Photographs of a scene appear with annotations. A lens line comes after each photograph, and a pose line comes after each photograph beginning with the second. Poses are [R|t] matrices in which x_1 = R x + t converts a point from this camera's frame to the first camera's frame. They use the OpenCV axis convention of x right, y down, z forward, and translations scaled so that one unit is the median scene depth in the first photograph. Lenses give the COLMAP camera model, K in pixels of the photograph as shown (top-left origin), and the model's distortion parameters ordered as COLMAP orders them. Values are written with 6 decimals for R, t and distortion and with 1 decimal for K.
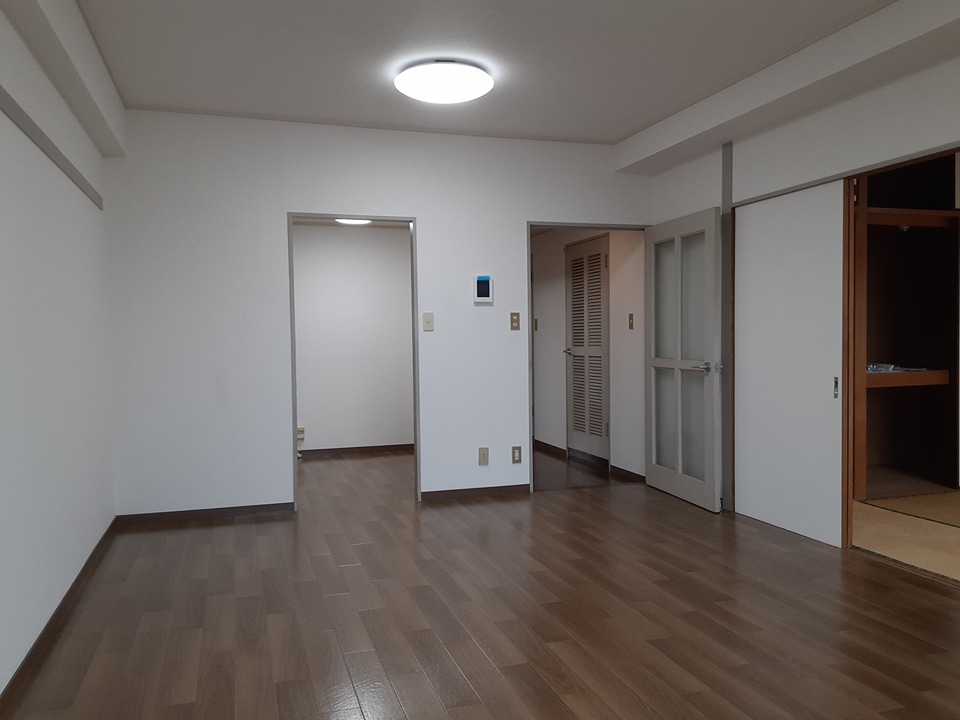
lens RADIAL K [[777.8, 0, 476.7], [0, 777.8, 358.9], [0, 0, 1]] dist [0.140097, -0.214902]
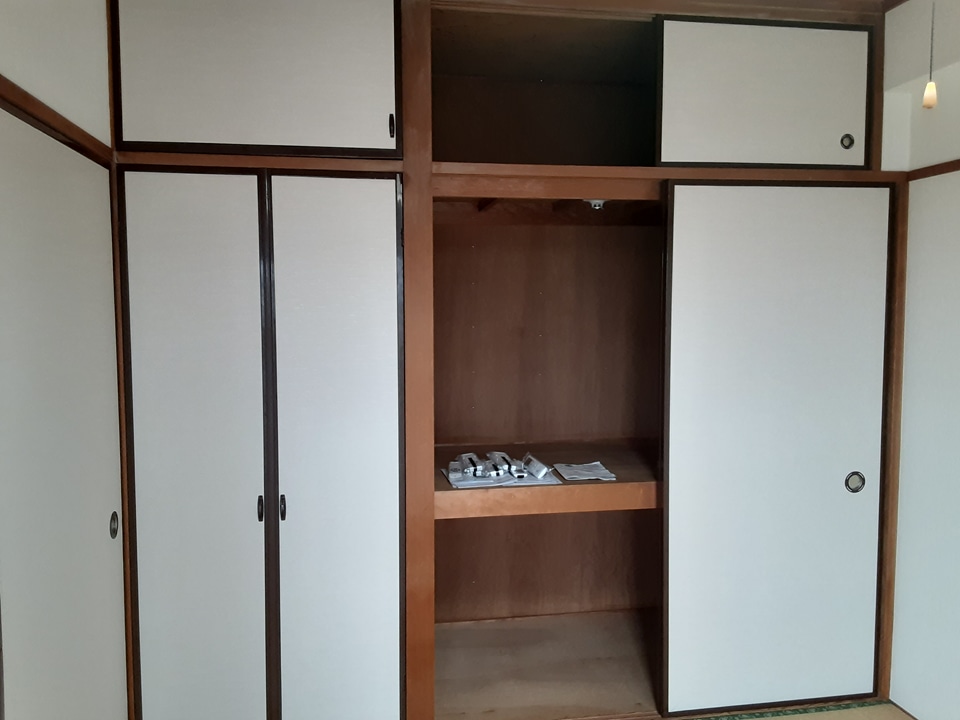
lens RADIAL K [[777.8, 0, 476.7], [0, 777.8, 358.9], [0, 0, 1]] dist [0.140097, -0.214902]
pose [[0.989608, 0.023881, -0.141791, 0.554192], [-0.018691, 0.999110, 0.037822, -0.083195], [0.142568, -0.034778, 0.989174, 0.491671]]
